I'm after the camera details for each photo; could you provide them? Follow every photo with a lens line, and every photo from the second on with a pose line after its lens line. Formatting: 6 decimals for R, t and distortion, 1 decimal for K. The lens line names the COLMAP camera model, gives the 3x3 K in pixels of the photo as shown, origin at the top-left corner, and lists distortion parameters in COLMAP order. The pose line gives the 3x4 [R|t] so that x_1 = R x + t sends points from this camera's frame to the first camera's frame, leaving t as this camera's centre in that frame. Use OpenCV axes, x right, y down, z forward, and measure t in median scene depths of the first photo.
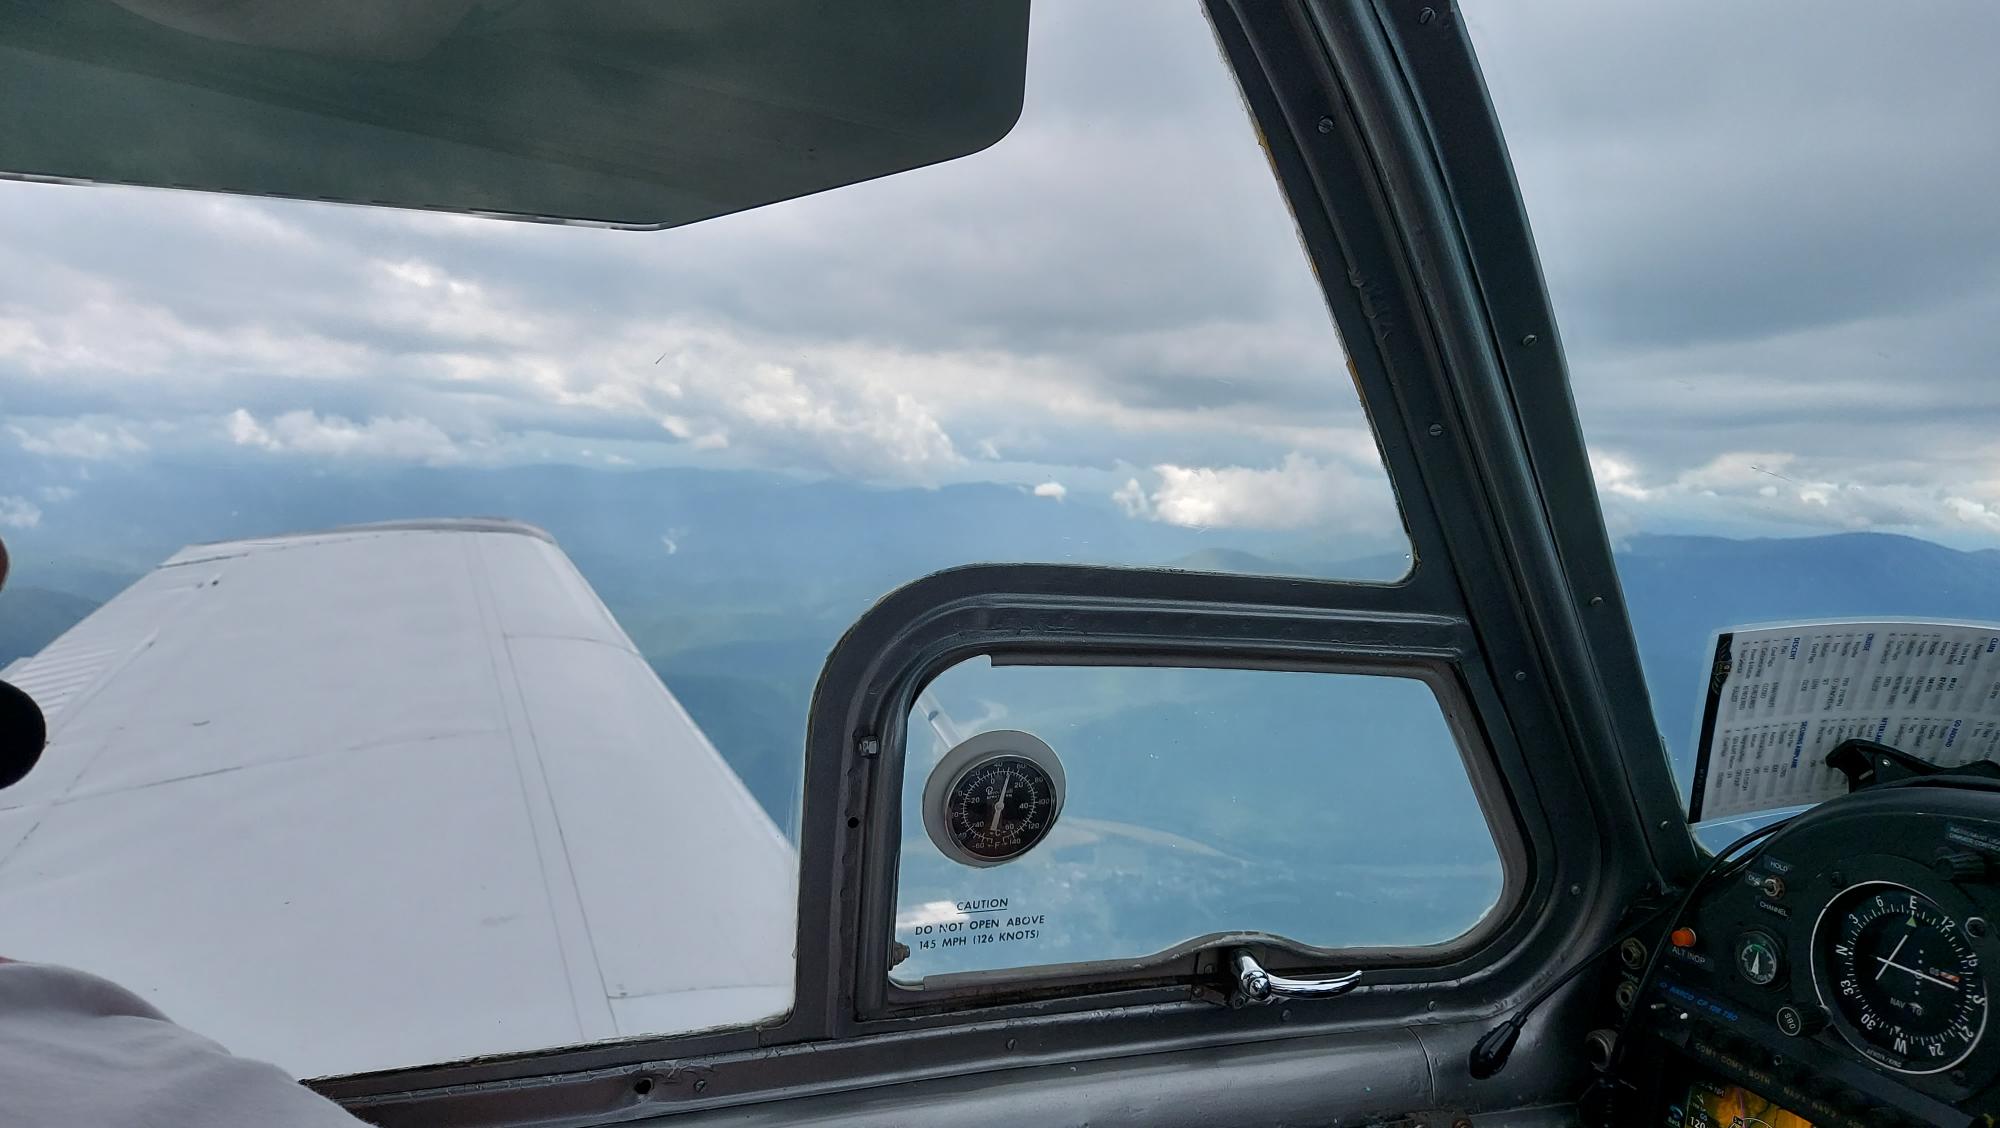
lens RADIAL K [[1350.2, 0, 984.9], [0, 1350.2, 574.3], [0, 0, 1]] dist [0.039229, -0.044498]
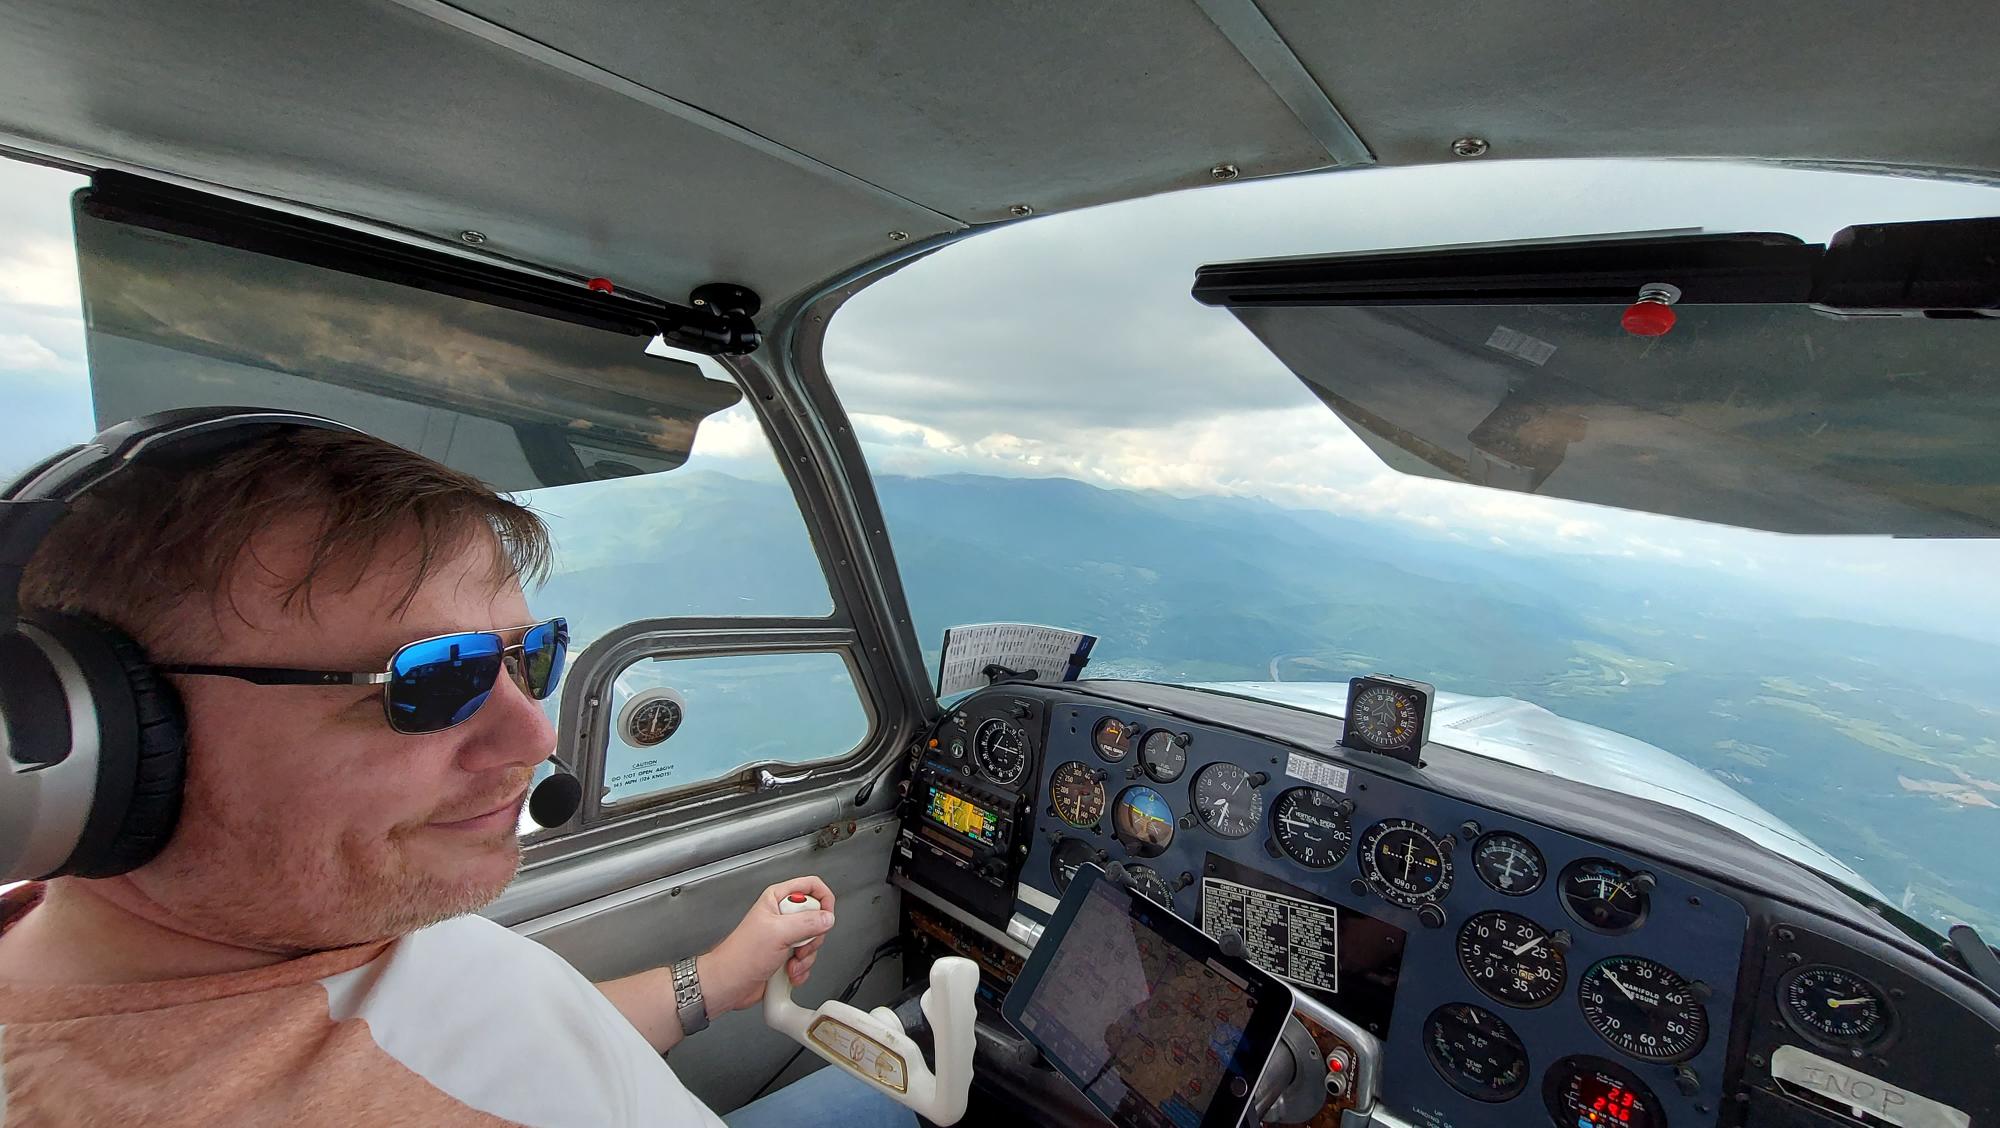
lens RADIAL K [[1350.2, 0, 993.9], [0, 1350.2, 557.4], [0, 0, 1]] dist [0.039229, -0.044498]
pose [[0.891877, -0.063824, 0.447753, -0.494319], [-0.013356, 0.985845, 0.167129, -0.494415], [-0.452081, -0.155039, 0.878399, -1.211586]]
